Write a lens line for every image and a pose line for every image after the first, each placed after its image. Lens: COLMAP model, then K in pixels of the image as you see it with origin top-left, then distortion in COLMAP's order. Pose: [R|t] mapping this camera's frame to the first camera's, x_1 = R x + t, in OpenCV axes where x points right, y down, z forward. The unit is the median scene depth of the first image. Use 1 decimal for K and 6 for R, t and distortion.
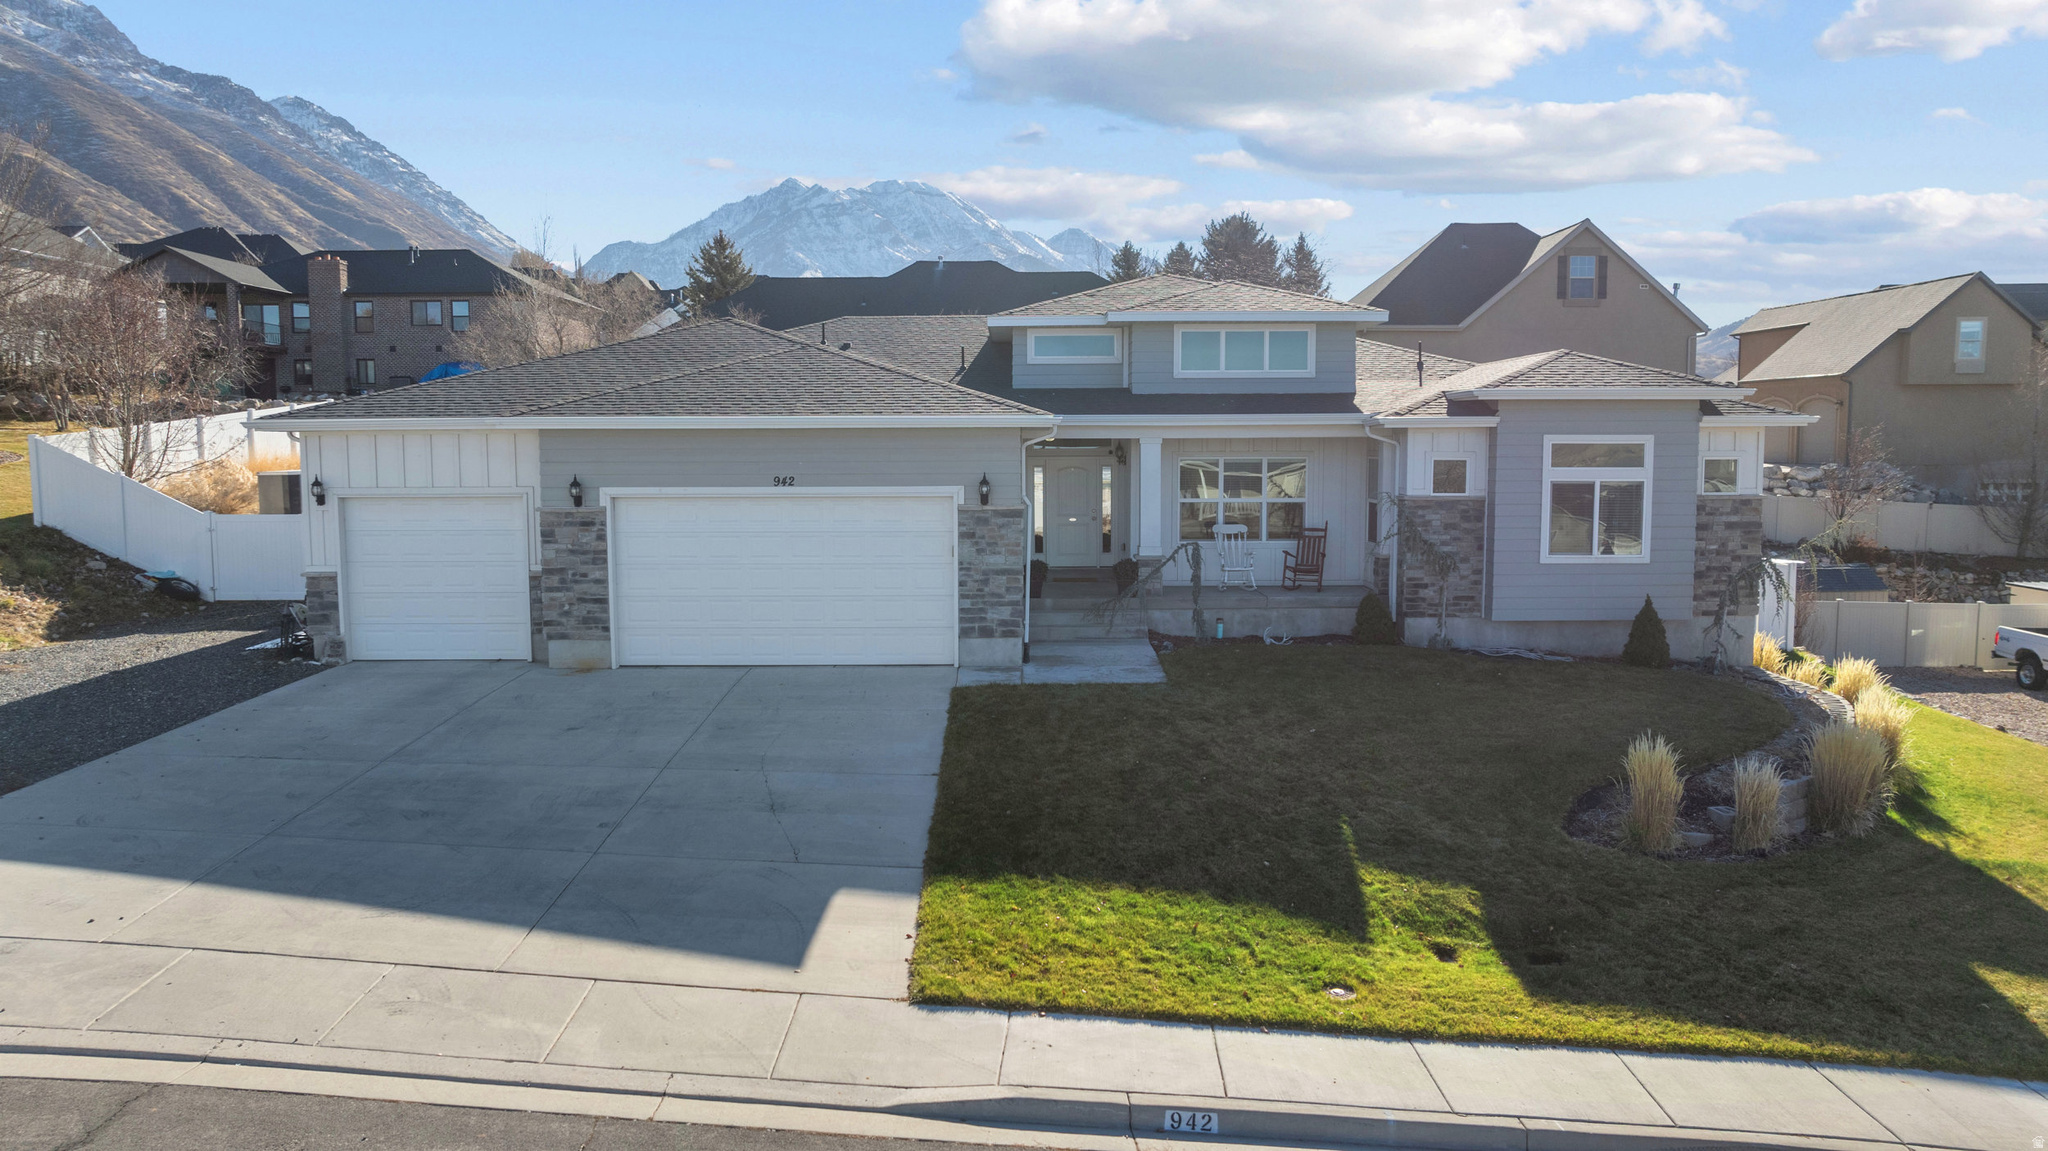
lens RADIAL K [[1447.5, 0, 1021.4], [0, 1447.5, 570.3], [0, 0, 1]] dist [-0.038951, 0.054845]
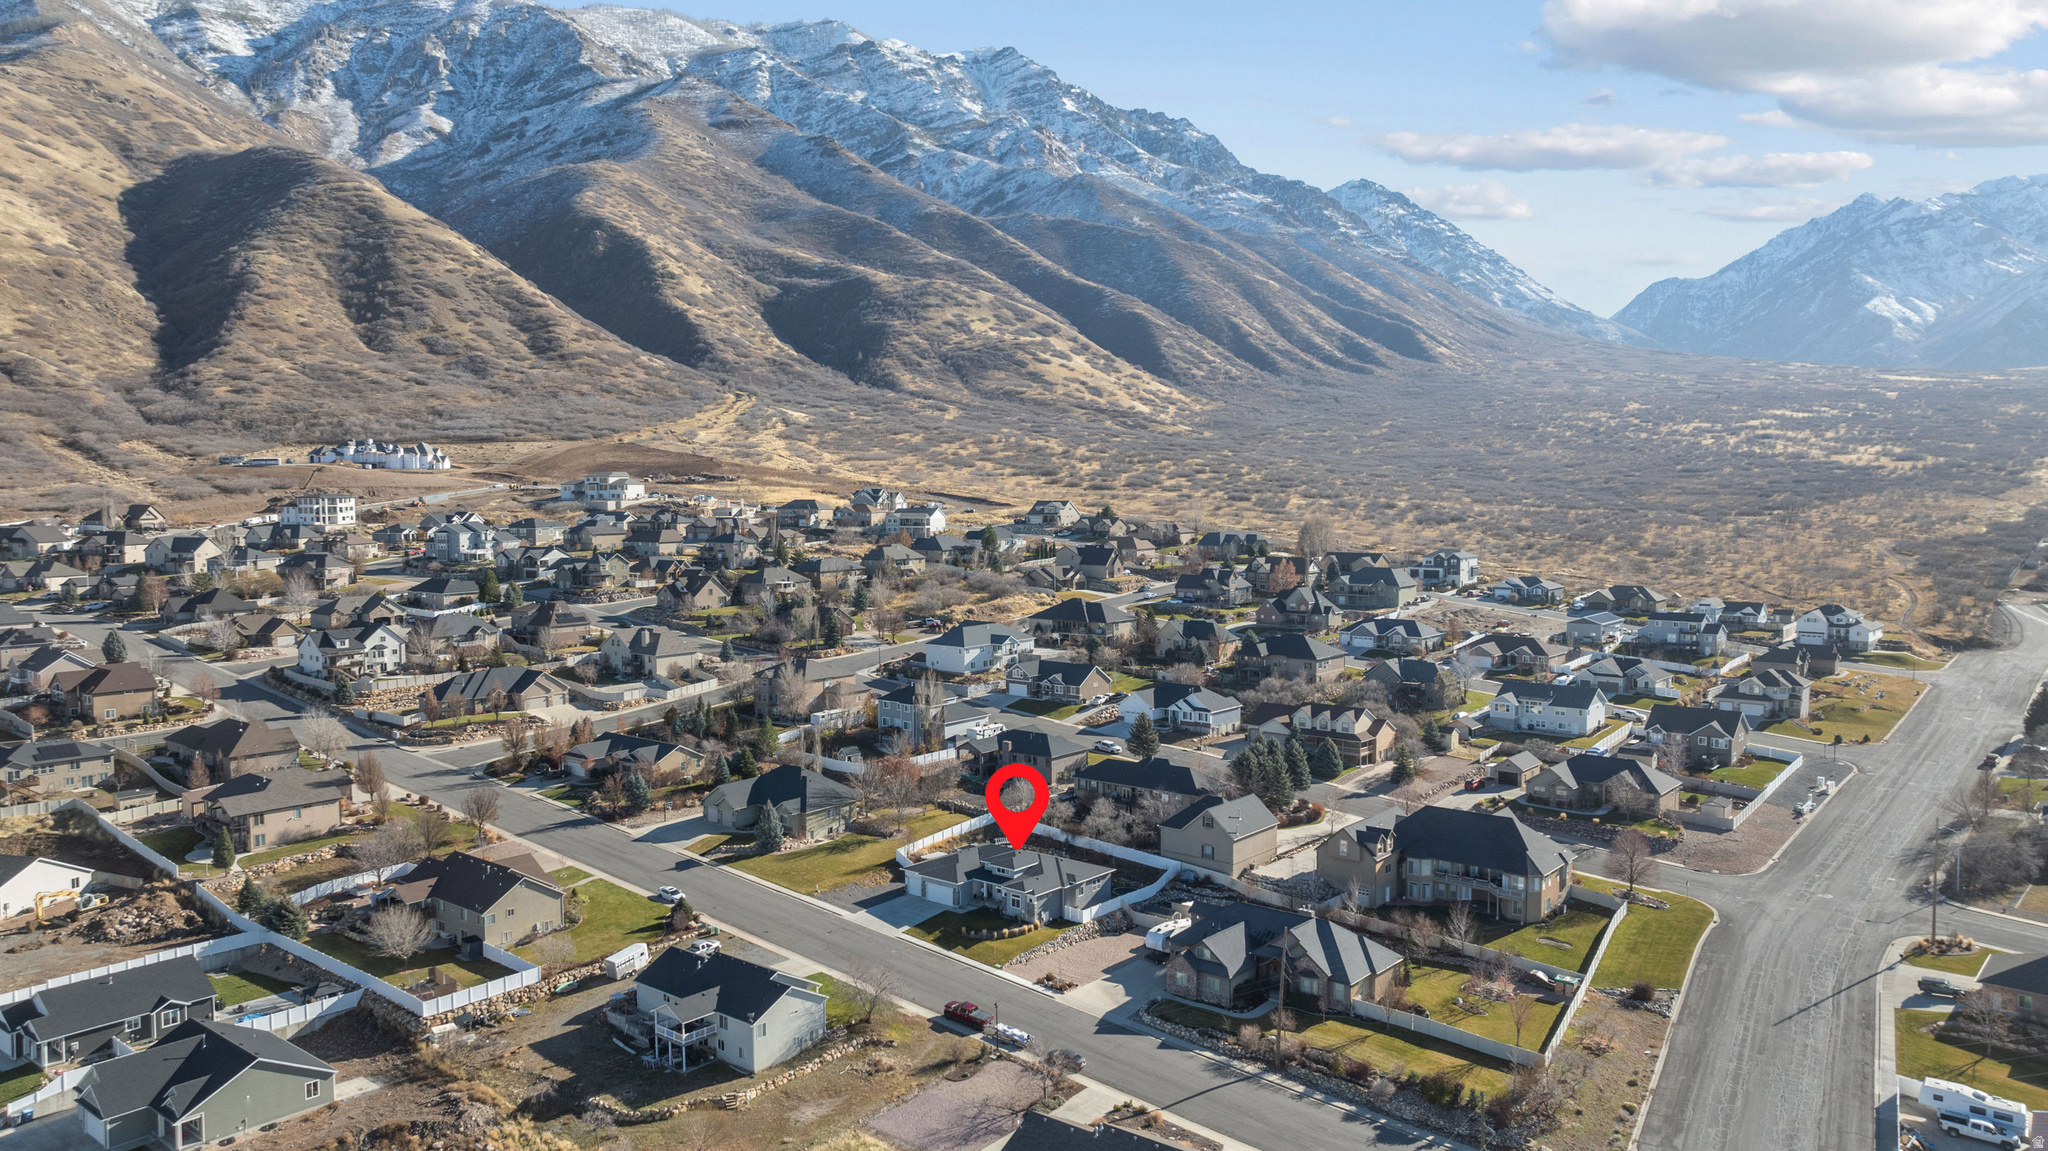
lens RADIAL K [[1438.9, 0, 1028.0], [0, 1438.9, 569.6], [0, 0, 1]] dist [-0.040415, 0.040845]
pose [[0.770682, 0.039415, -0.636000, 5.124581], [-0.054603, 0.998499, -0.004285, -1.751814], [0.634877, 0.038030, 0.771677, -4.961204]]
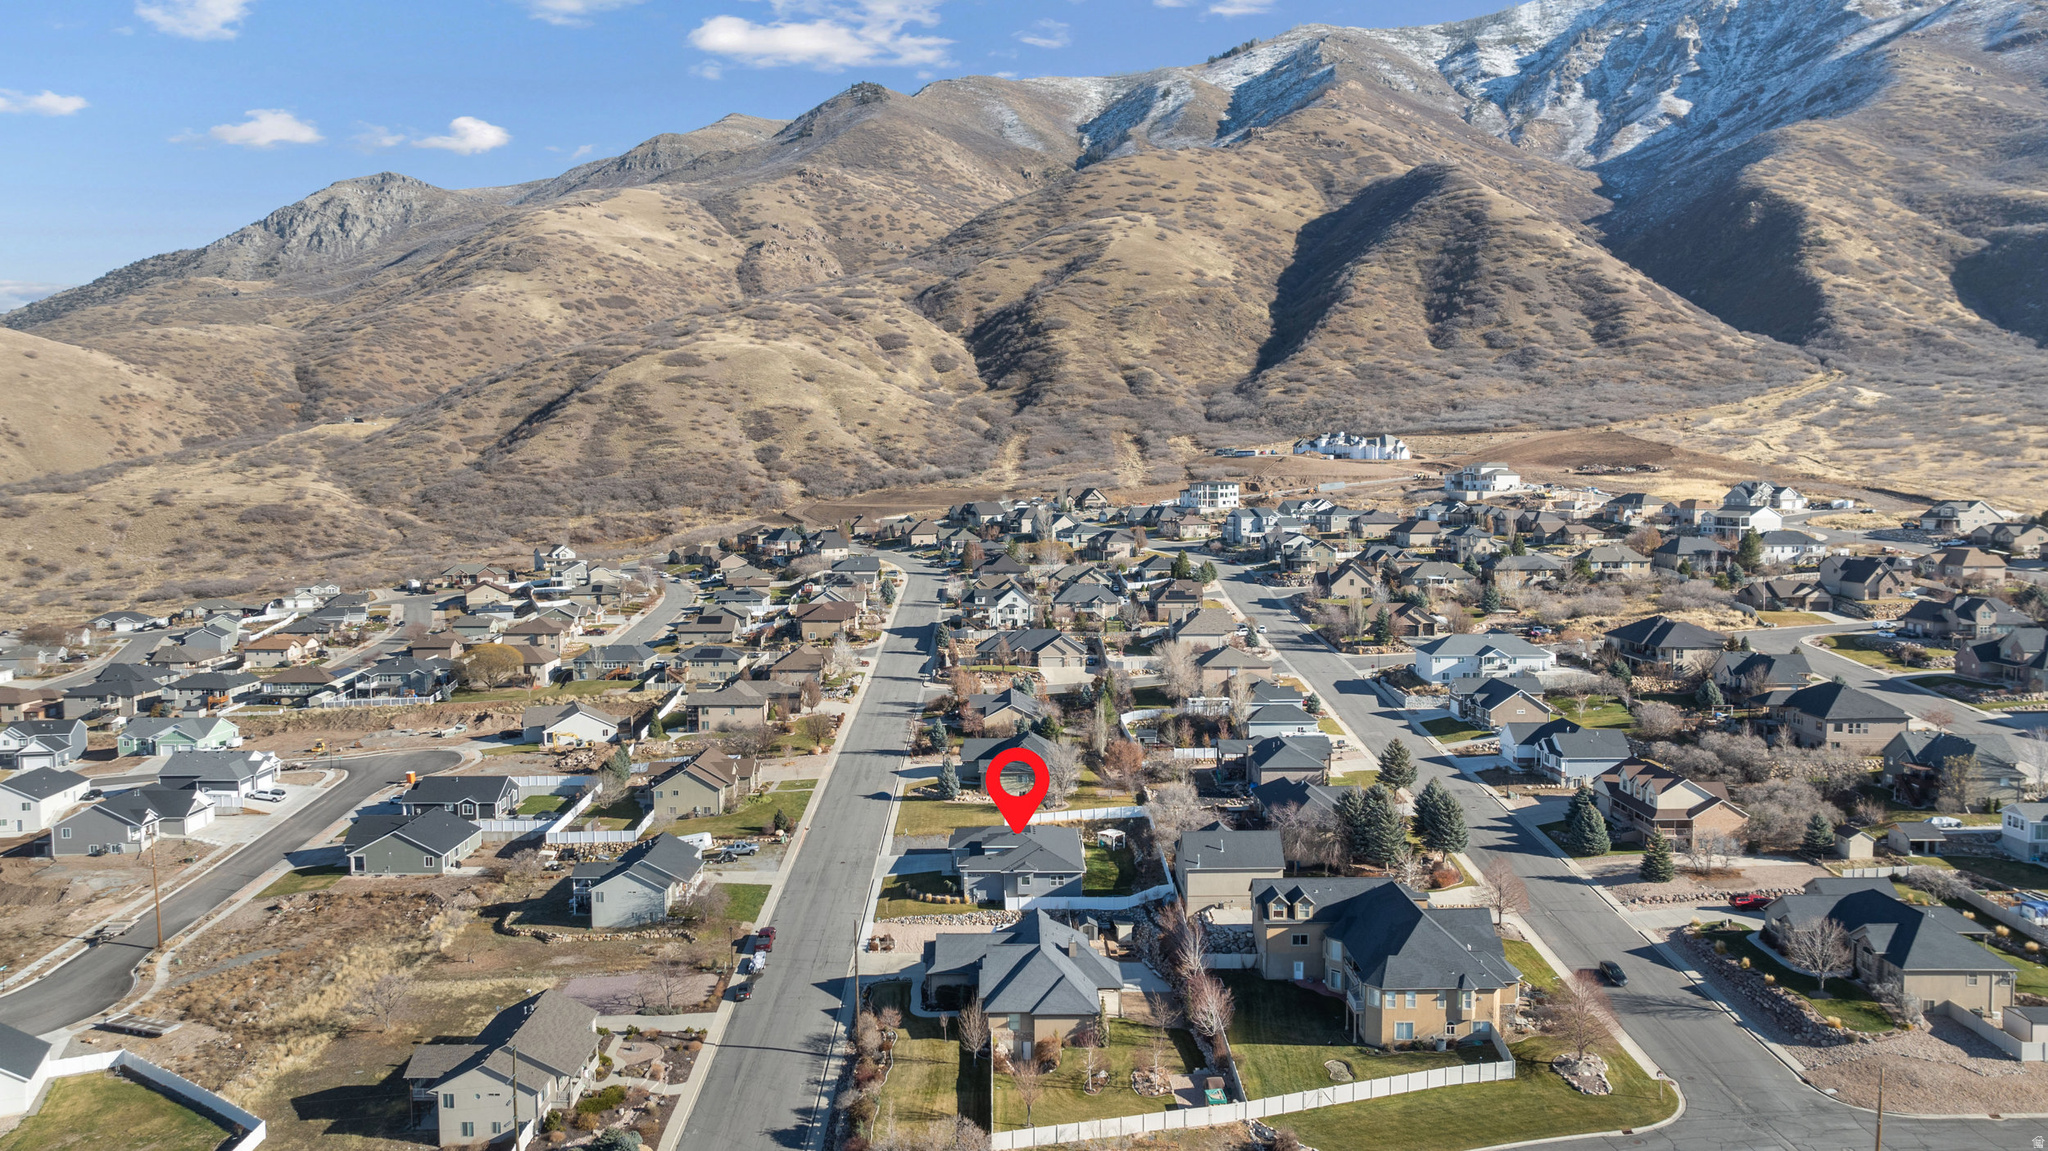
lens RADIAL K [[1438.9, 0, 1028.0], [0, 1438.9, 569.6], [0, 0, 1]] dist [-0.040415, 0.040845]
pose [[0.019468, 0.071288, -0.997266, 8.140857], [-0.089731, 0.993554, 0.069271, -2.290273], [0.995776, 0.088137, 0.025740, 0.888557]]
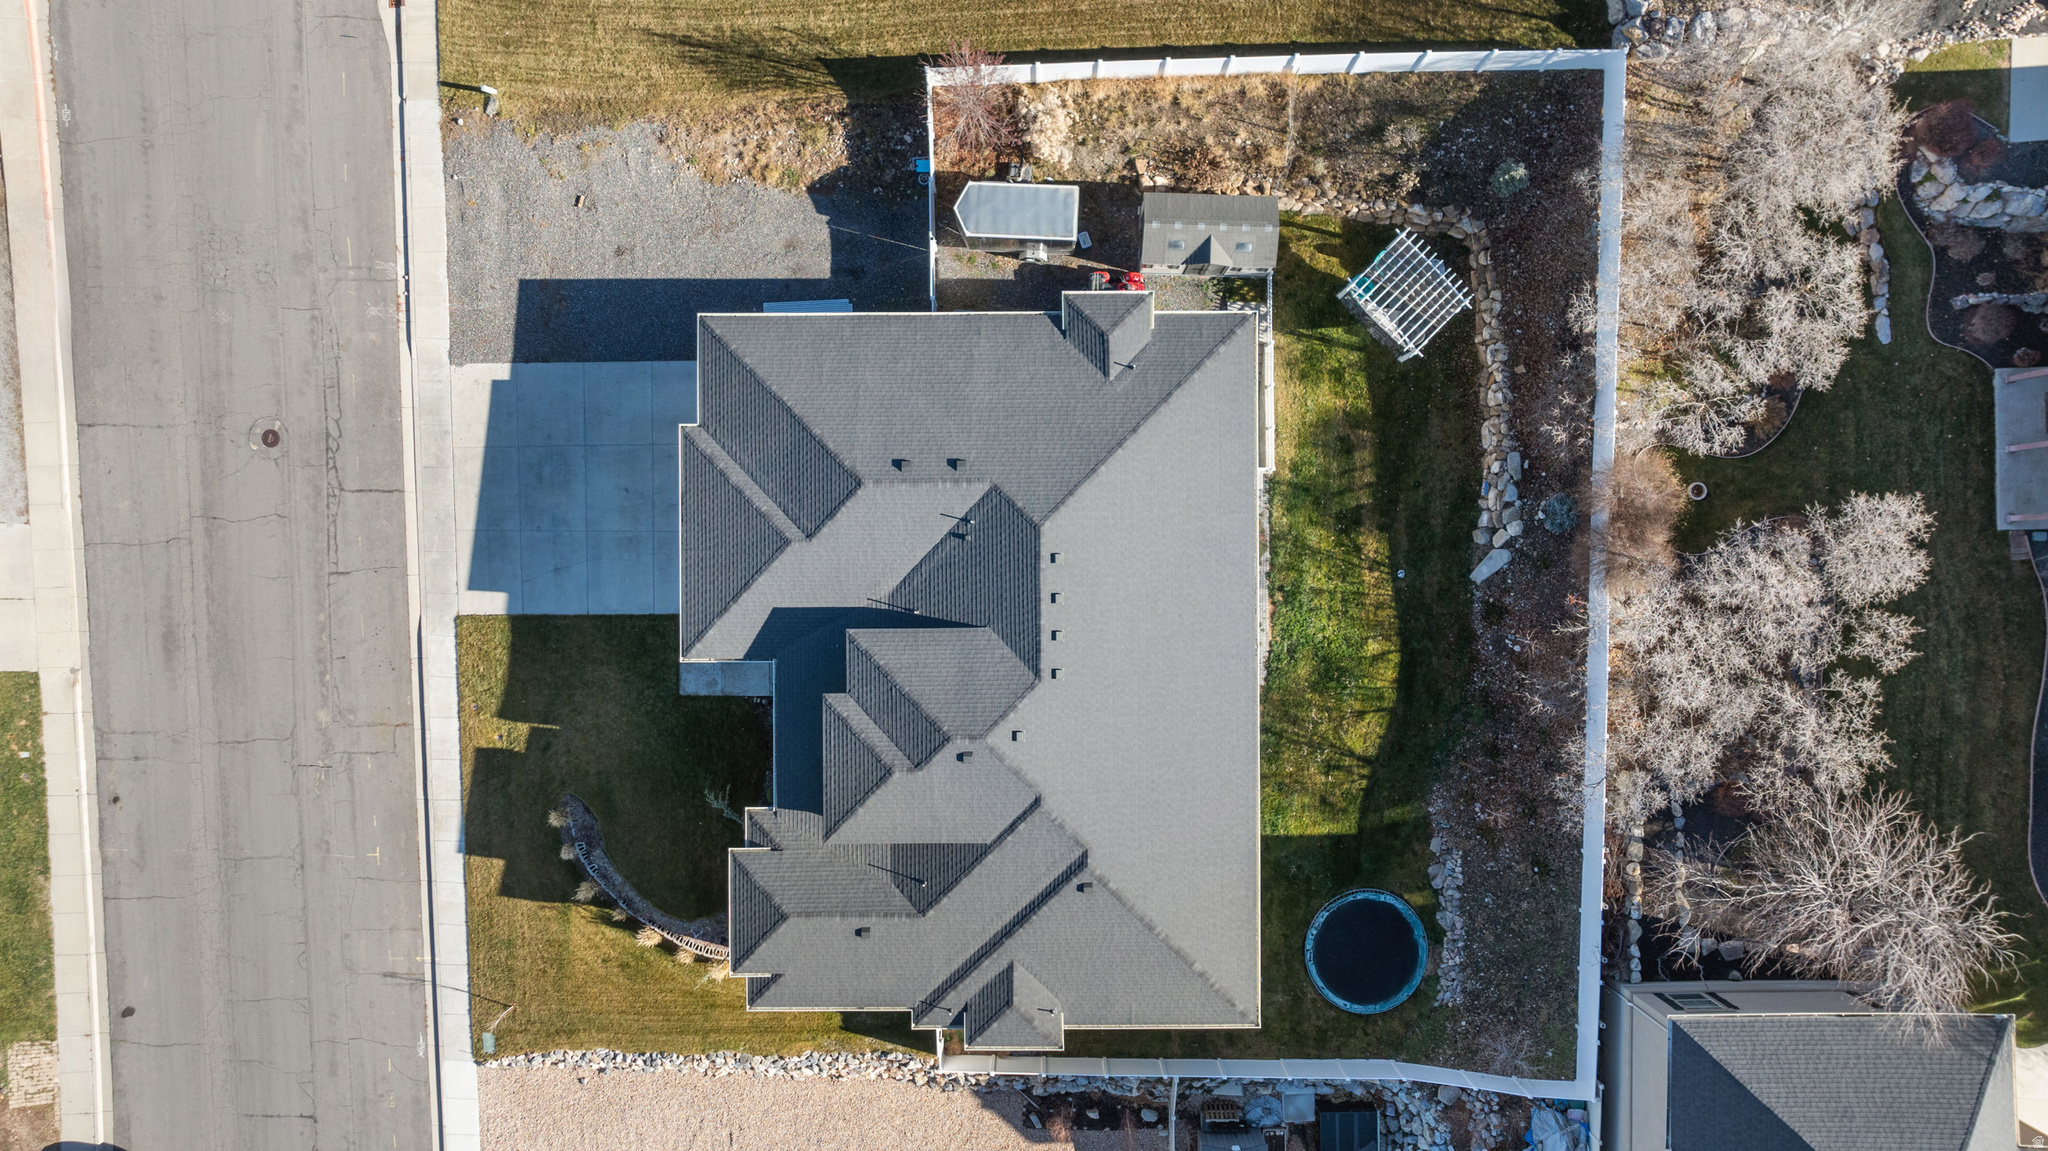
lens RADIAL K [[1438.9, 0, 1028.0], [0, 1438.9, 569.6], [0, 0, 1]] dist [-0.040415, 0.040845]
pose [[0.005287, 0.999984, 0.002195, -0.100854], [-0.078991, -0.001771, 0.996874, -2.023634], [0.996861, -0.005444, 0.078980, 1.094918]]
